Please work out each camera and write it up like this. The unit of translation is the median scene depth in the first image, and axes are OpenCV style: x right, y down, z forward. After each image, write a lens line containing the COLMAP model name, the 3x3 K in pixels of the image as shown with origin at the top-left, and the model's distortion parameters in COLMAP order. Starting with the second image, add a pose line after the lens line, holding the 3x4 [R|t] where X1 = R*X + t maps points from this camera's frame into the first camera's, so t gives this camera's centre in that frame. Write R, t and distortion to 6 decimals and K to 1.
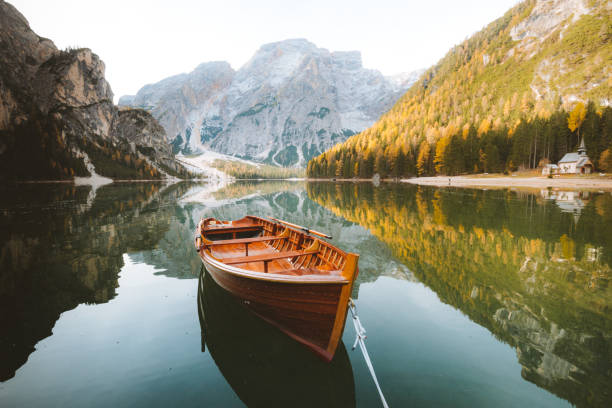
lens RADIAL K [[293.6, 0, 308.5], [0, 293.6, 211.8], [0, 0, 1]] dist [-0.011755, 0.000709]
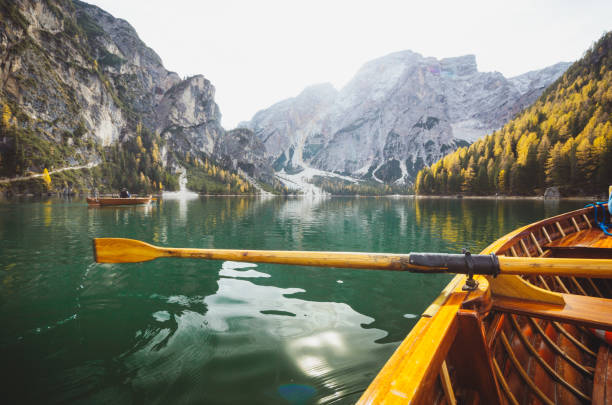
lens RADIAL K [[295.4, 0, 309.4], [0, 295.4, 201.0], [0, 0, 1]] dist [-0.016942, 0.000463]
pose [[0.944566, 0.011789, -0.328110, -0.003013], [-0.042530, 0.995329, -0.086673, -0.004496], [0.325555, 0.095823, 0.940655, 0.050687]]
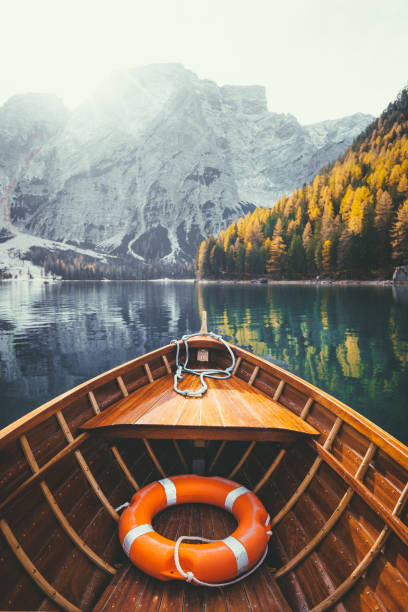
lens RADIAL K [[346.0, 0, 203.0], [0, 346.0, 305.0], [0, 0, 1]] dist [-0.012495, -0.000258]
pose [[0.996903, -0.004144, 0.078526, -0.024232], [0.007124, 0.999264, -0.037704, -0.030470], [-0.078312, 0.038147, 0.996199, 0.266509]]
